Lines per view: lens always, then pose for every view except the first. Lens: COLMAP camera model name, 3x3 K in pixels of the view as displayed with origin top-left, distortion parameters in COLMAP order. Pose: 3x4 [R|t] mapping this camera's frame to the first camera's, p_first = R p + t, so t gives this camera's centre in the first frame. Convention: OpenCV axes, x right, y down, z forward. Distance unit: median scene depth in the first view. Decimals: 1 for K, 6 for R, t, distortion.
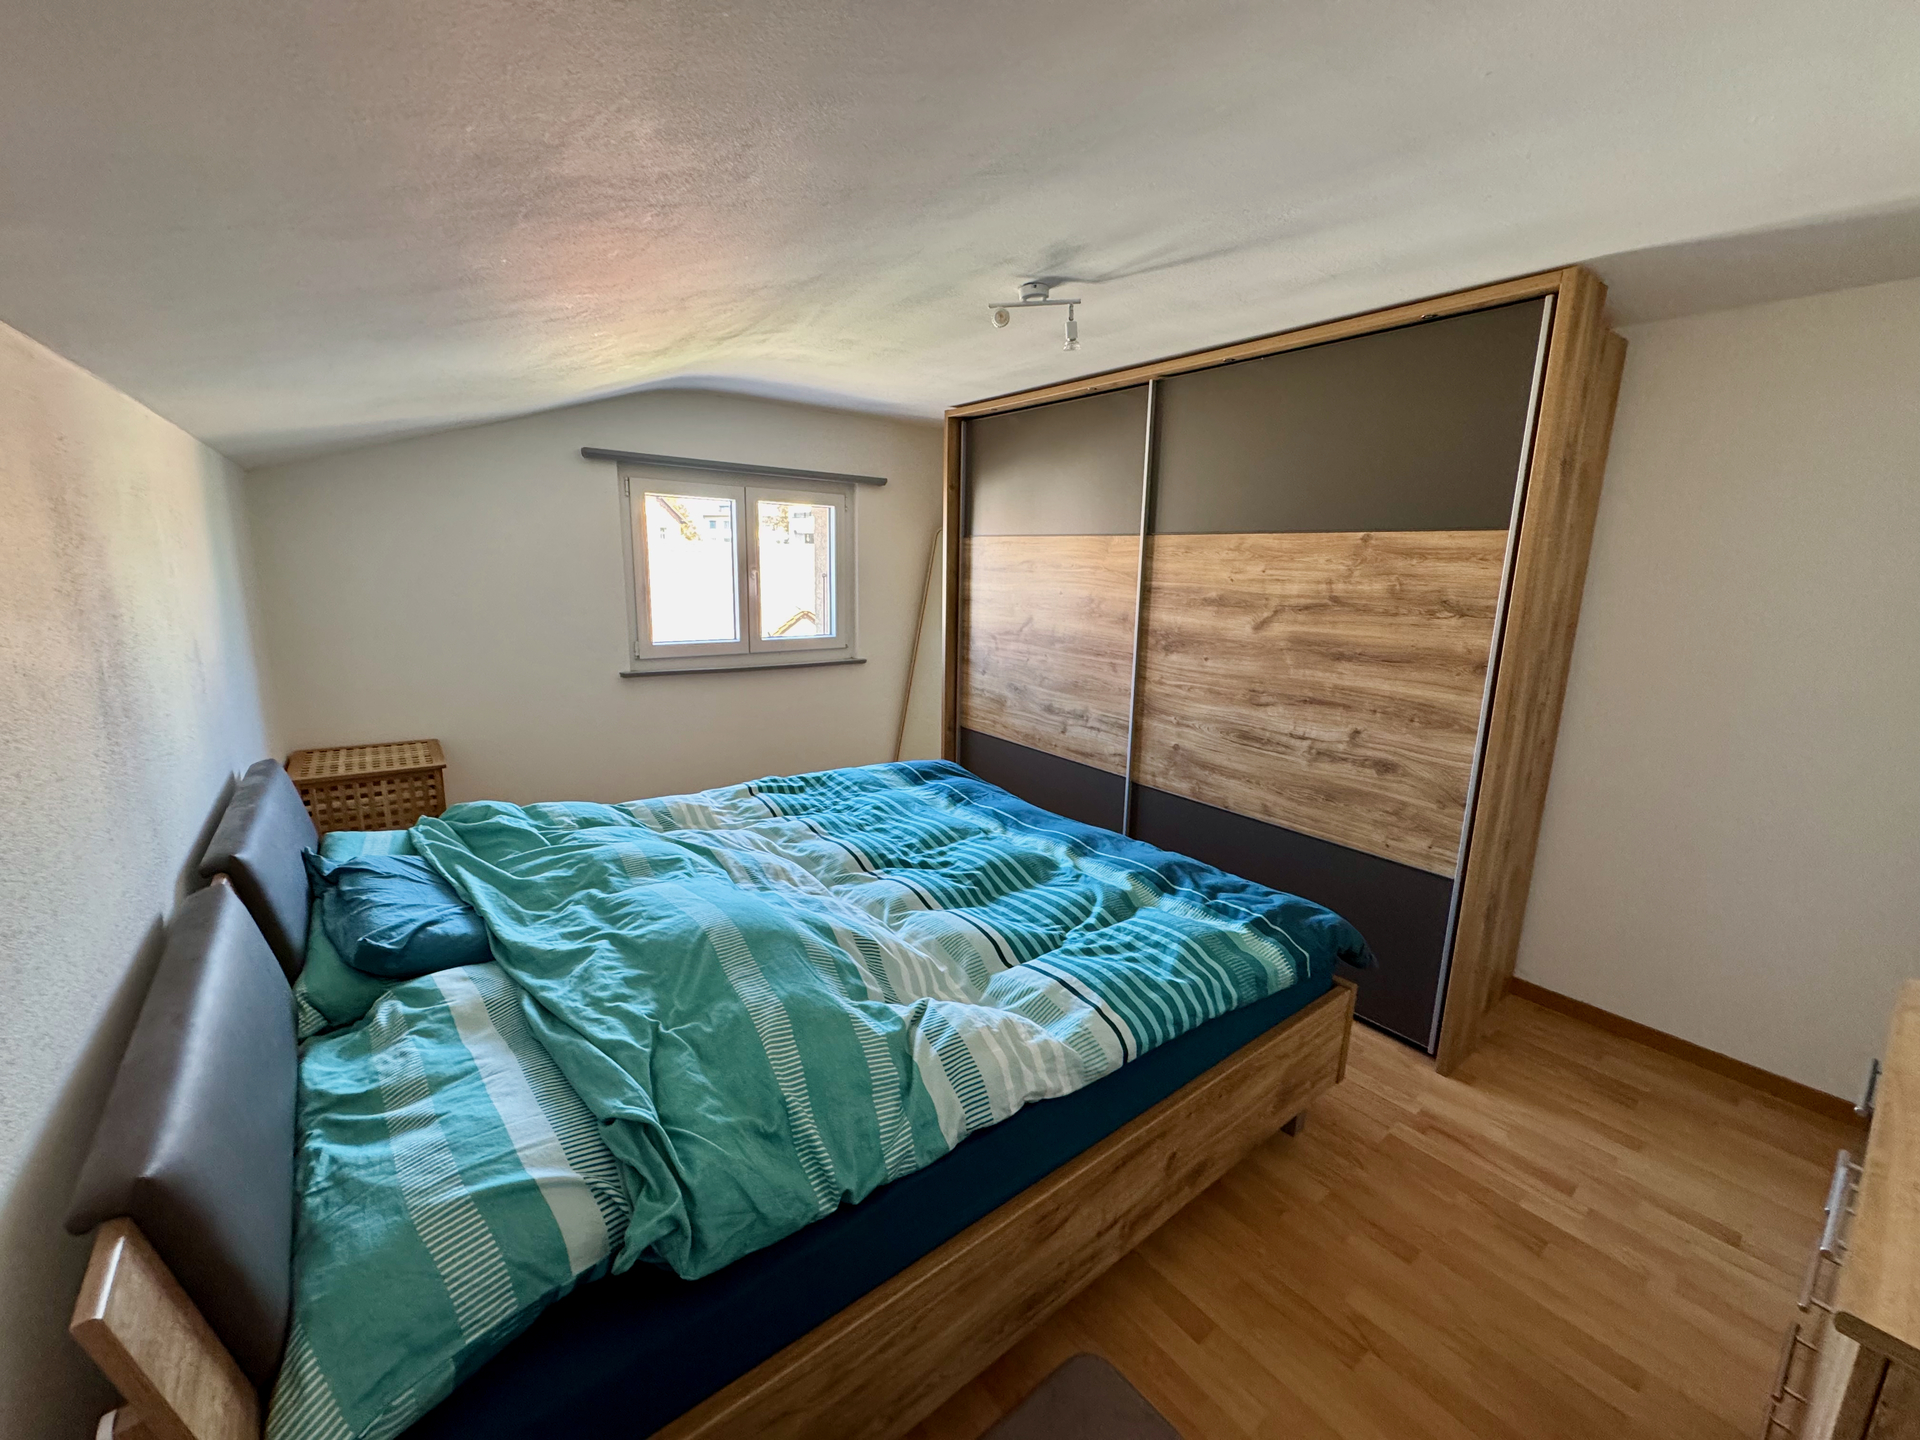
lens RADIAL K [[759.9, 0, 958.4], [0, 759.9, 716.3], [0, 0, 1]] dist [-0.000426, 0.000017]
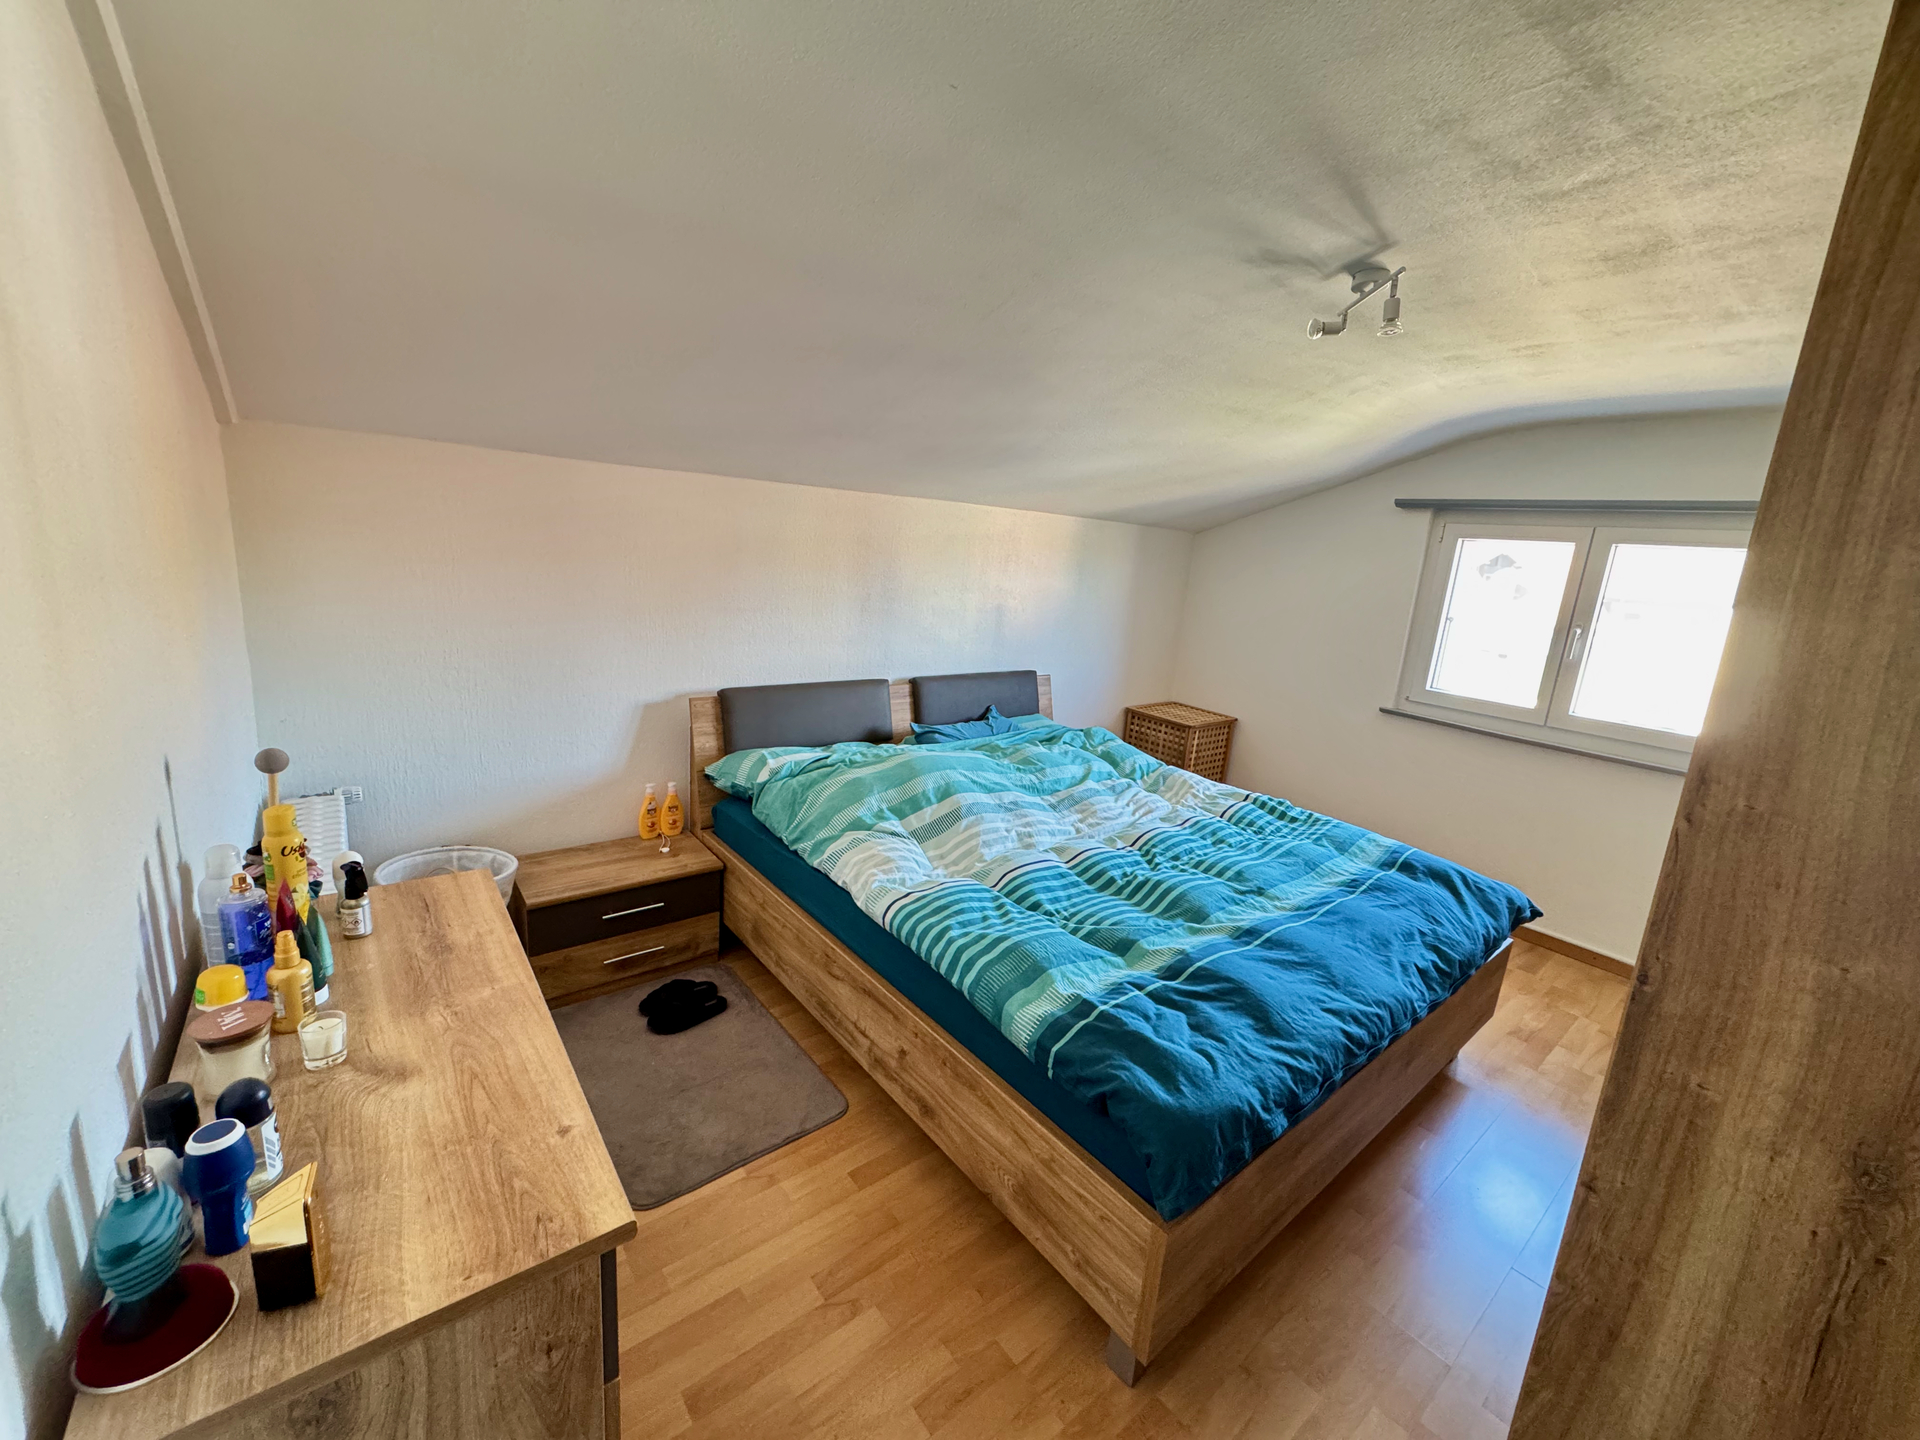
lens RADIAL K [[759.9, 0, 958.4], [0, 759.9, 716.3], [0, 0, 1]] dist [-0.000426, 0.000017]
pose [[0.031524, 0.195801, -0.980137, 0.765401], [-0.279436, 0.943247, 0.179444, -0.093858], [0.959647, 0.268229, 0.084449, 0.468288]]
